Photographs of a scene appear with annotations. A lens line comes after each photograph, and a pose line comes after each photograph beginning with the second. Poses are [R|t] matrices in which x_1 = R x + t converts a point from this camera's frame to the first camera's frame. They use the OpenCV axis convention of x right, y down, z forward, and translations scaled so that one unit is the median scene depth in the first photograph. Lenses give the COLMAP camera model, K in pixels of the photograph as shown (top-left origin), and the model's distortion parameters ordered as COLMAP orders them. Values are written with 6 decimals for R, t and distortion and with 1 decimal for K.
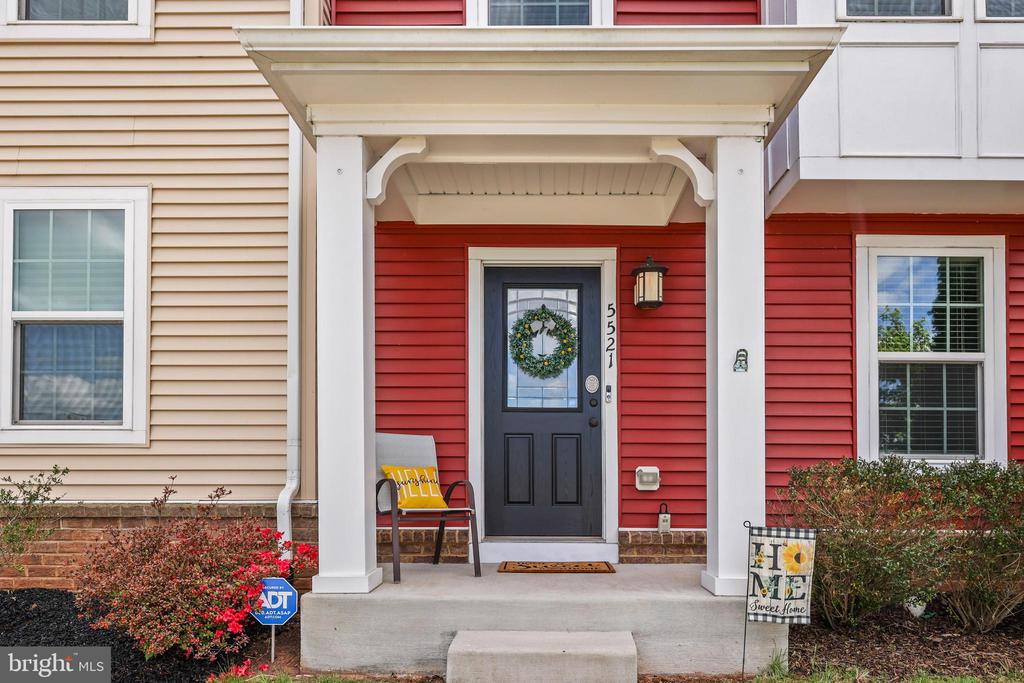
lens RADIAL K [[565.9, 0, 512.0], [0, 565.9, 341.5], [0, 0, 1]] dist [-0.001665, -0.000411]
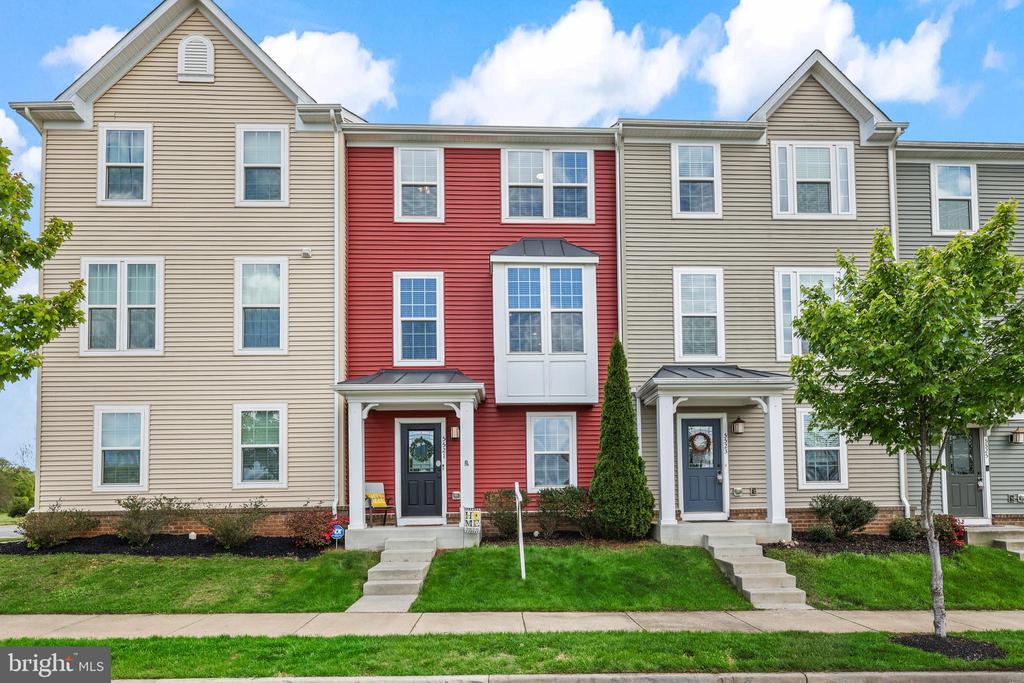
lens RADIAL K [[580.7, 0, 512.0], [0, 580.7, 341.5], [0, 0, 1]] dist [-0.000240, 0.000104]
pose [[0.998485, -0.007638, 0.054498, 0.391951], [0.009093, 0.999608, -0.026494, -0.509413], [-0.054275, 0.026949, 0.998162, -2.192560]]
